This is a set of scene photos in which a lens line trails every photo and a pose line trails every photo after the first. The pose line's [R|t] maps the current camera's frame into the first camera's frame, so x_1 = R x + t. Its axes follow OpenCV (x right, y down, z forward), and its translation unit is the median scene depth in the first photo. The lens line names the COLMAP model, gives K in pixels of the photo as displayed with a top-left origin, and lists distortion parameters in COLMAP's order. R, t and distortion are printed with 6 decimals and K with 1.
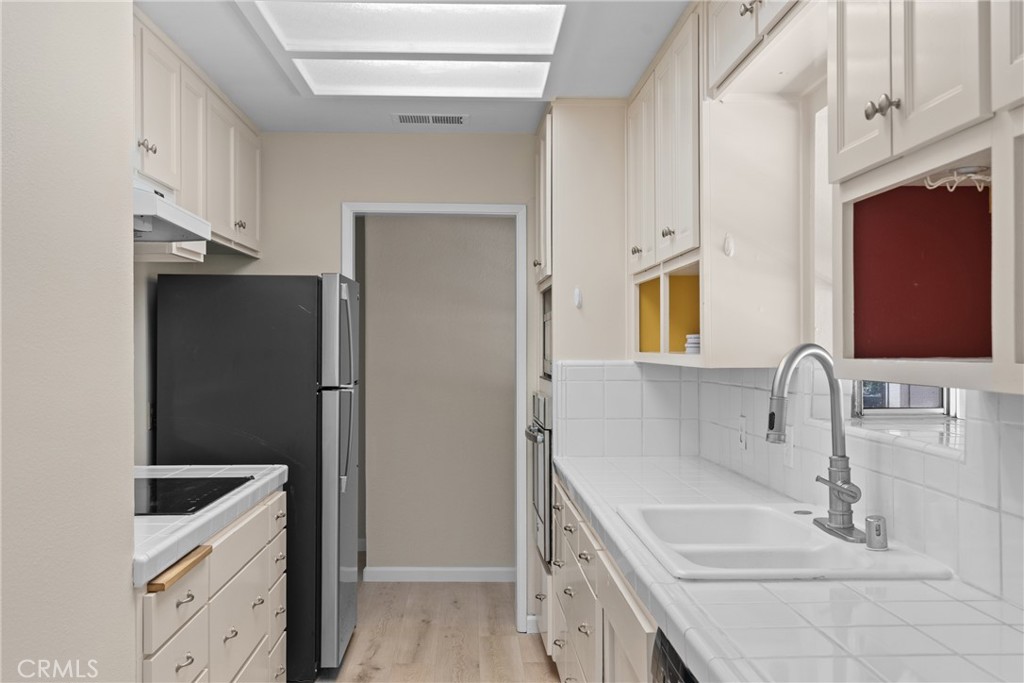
lens RADIAL K [[1037.6, 0, 511.0], [0, 1037.6, 342.5], [0, 0, 1]] dist [0.005266, 0.000000]
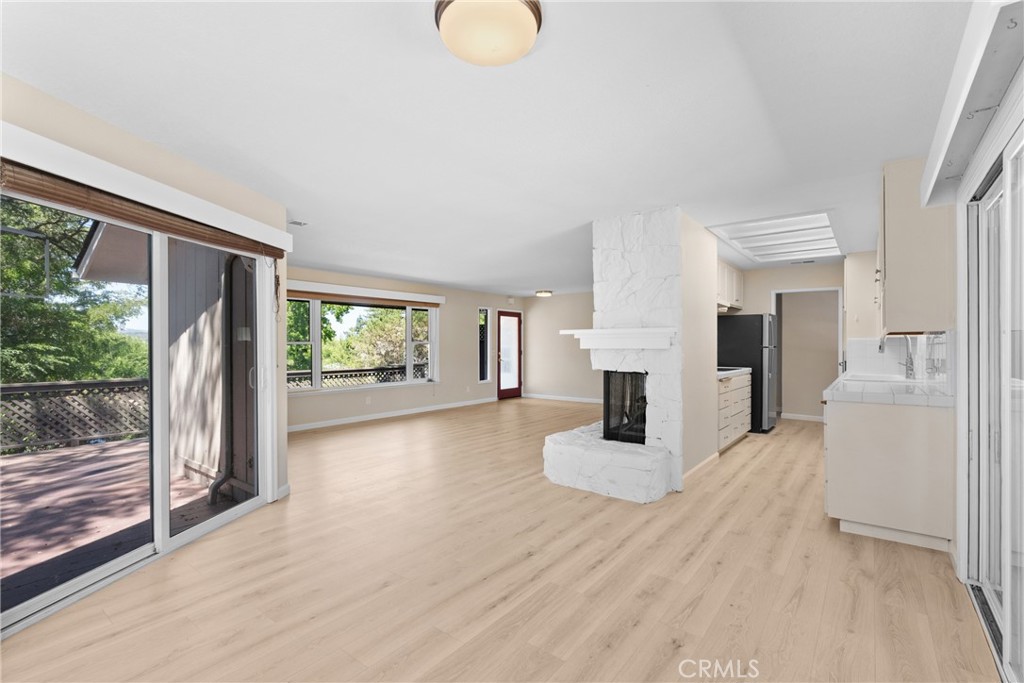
lens RADIAL K [[465.5, 0, 506.0], [0, 465.5, 348.2], [0, 0, 1]] dist [-0.032808, 0.001091]
pose [[0.763347, 0.004781, -0.645971, 0.150500], [-0.004359, 0.999988, 0.002250, 0.047484], [0.645974, 0.001099, 0.763359, -0.695529]]
